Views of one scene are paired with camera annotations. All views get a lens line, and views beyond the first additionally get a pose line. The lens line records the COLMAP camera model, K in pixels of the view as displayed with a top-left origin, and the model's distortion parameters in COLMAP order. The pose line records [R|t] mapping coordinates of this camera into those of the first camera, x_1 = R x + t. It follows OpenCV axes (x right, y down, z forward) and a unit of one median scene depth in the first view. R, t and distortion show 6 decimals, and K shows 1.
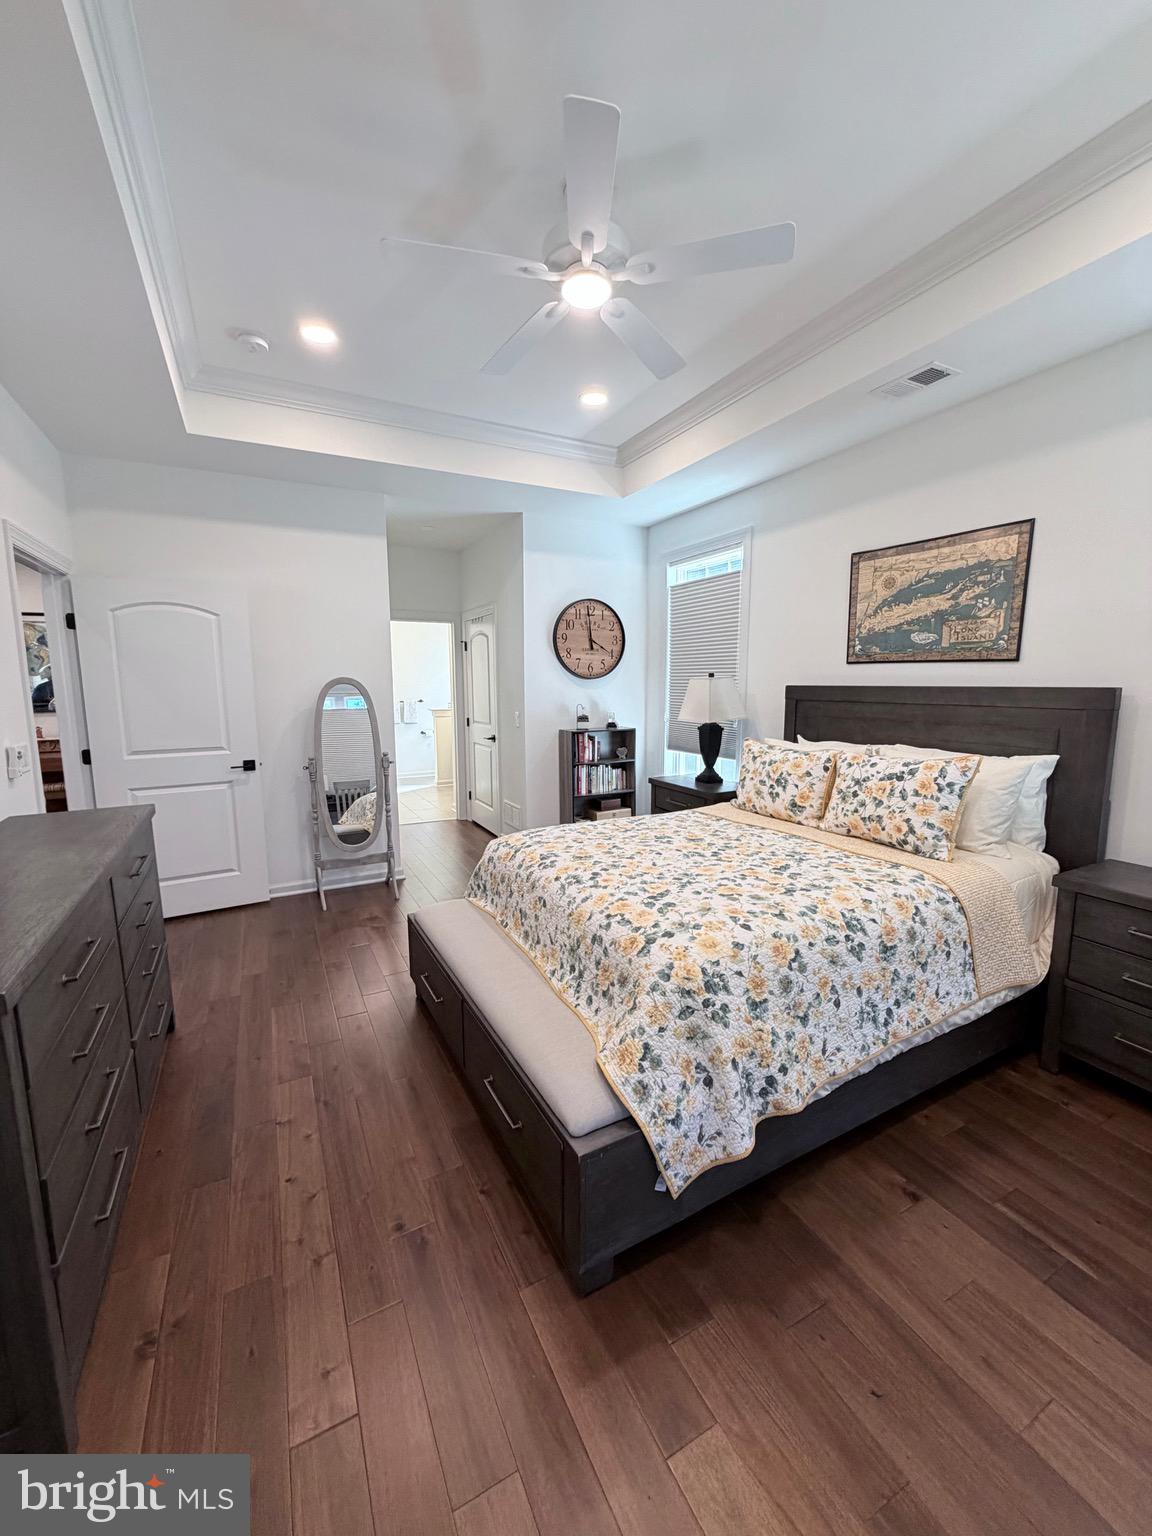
lens RADIAL K [[610.3, 0, 576.0], [0, 610.3, 768.0], [0, 0, 1]] dist [-0.002299, -0.000325]
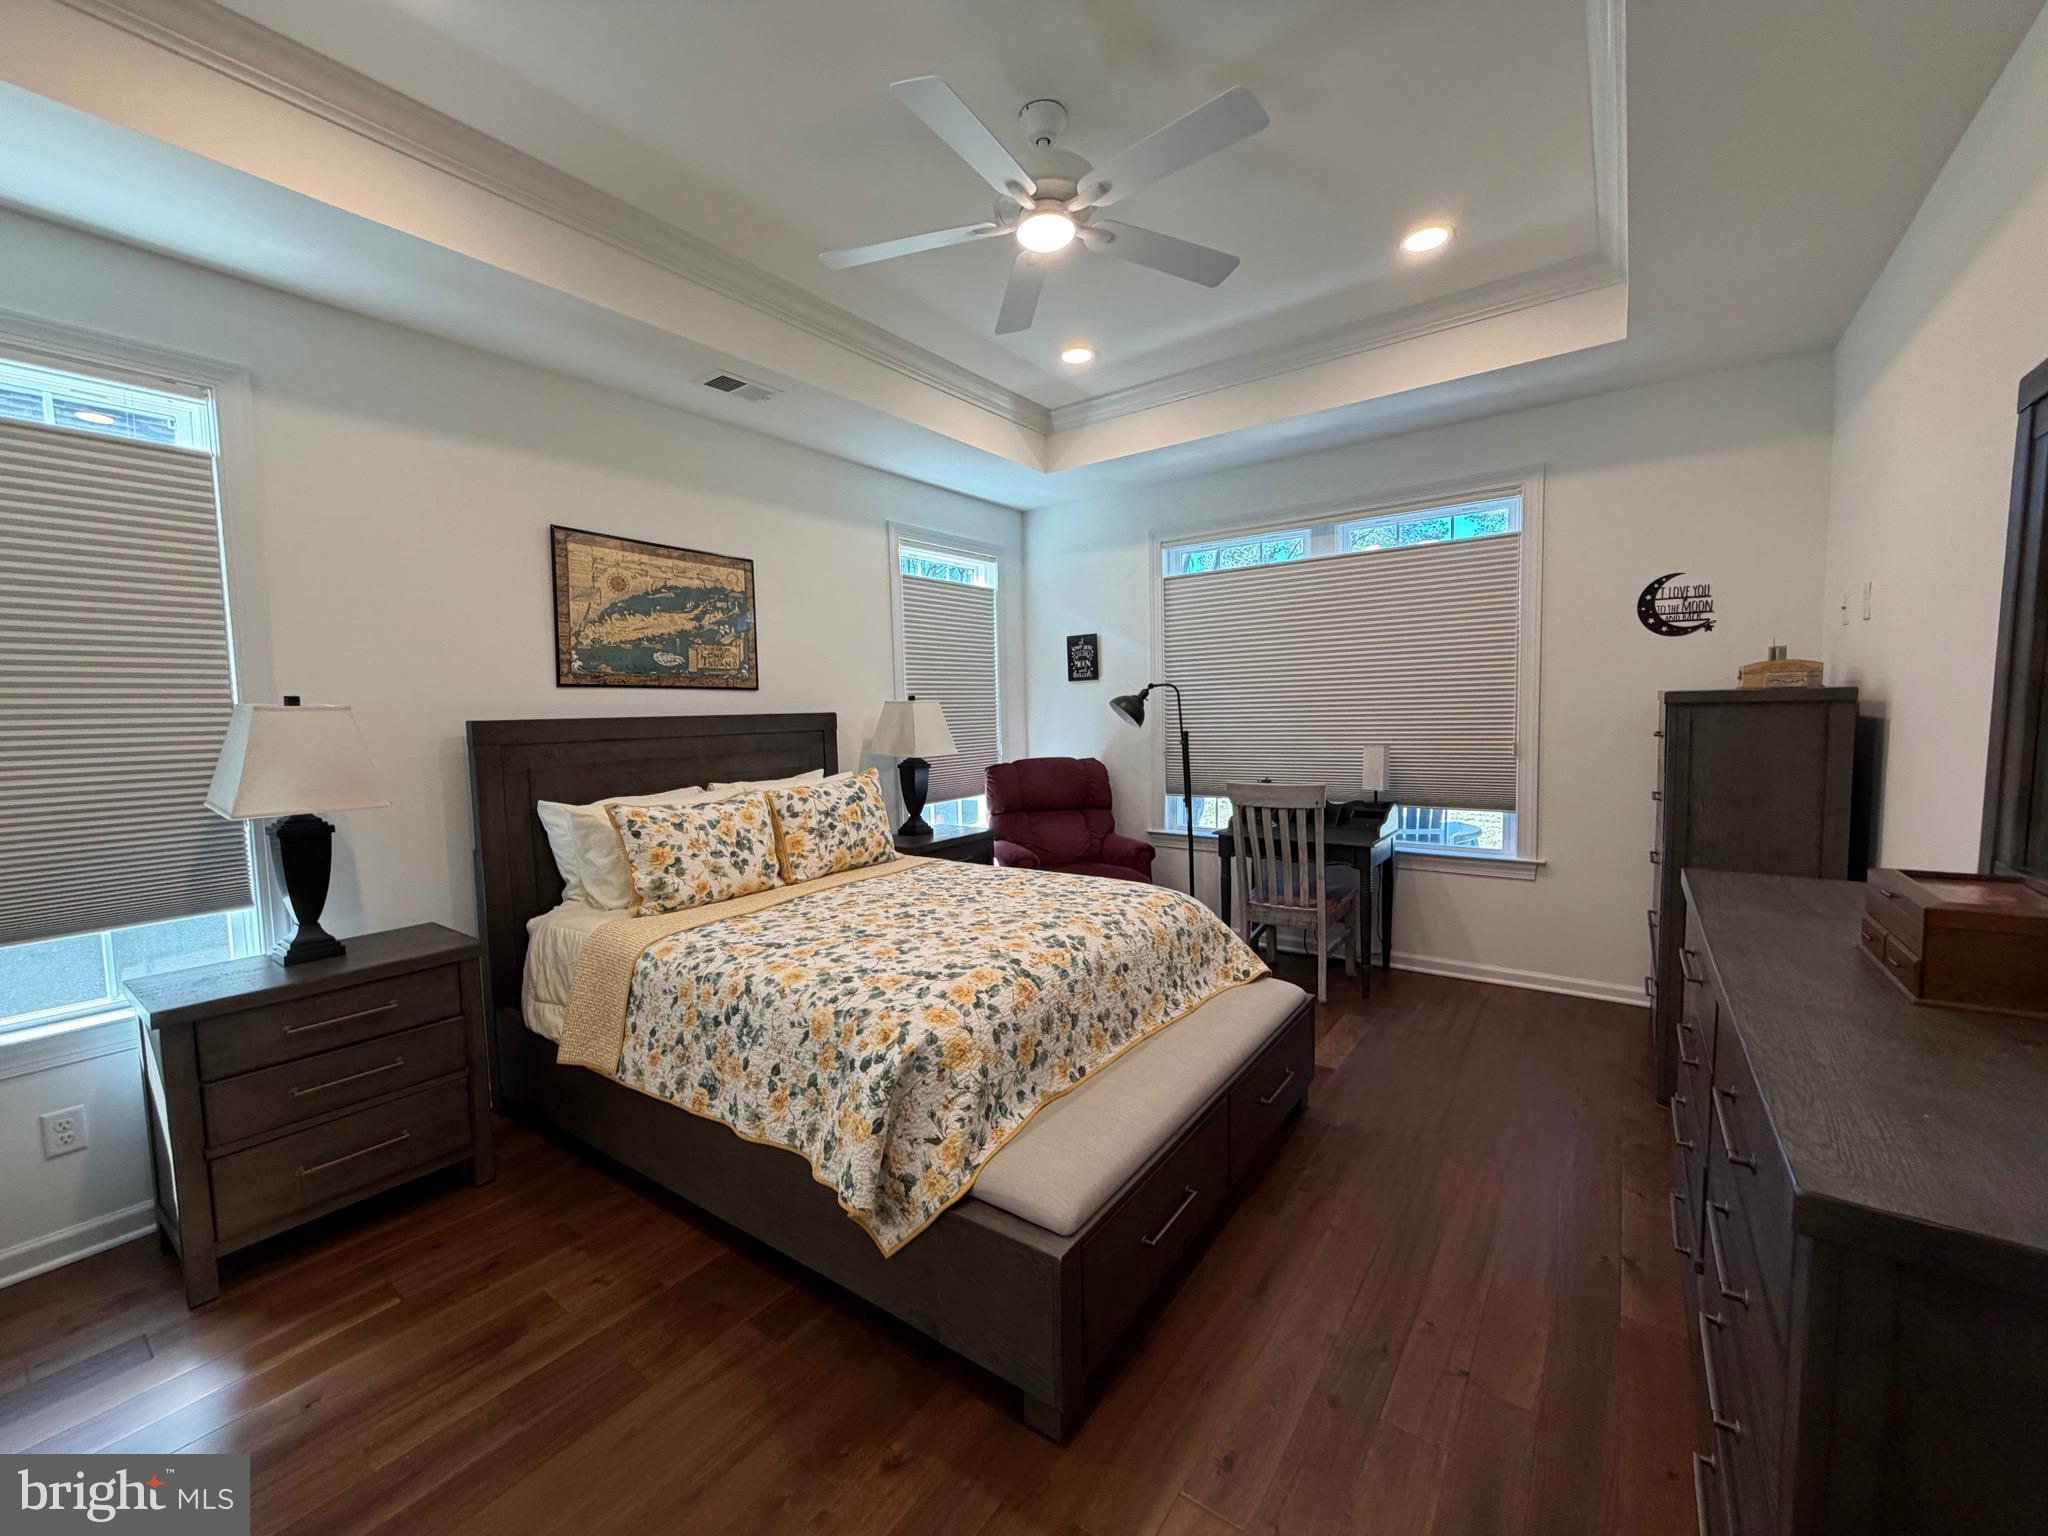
lens RADIAL K [[813.8, 0, 1024.0], [0, 813.8, 768.0], [0, 0, 1]] dist [-0.002299, -0.000325]
pose [[-0.440713, -0.049273, 0.896295, -0.685696], [0.155543, 0.979196, 0.130312, -0.141715], [-0.884069, 0.196843, -0.423880, 1.111614]]
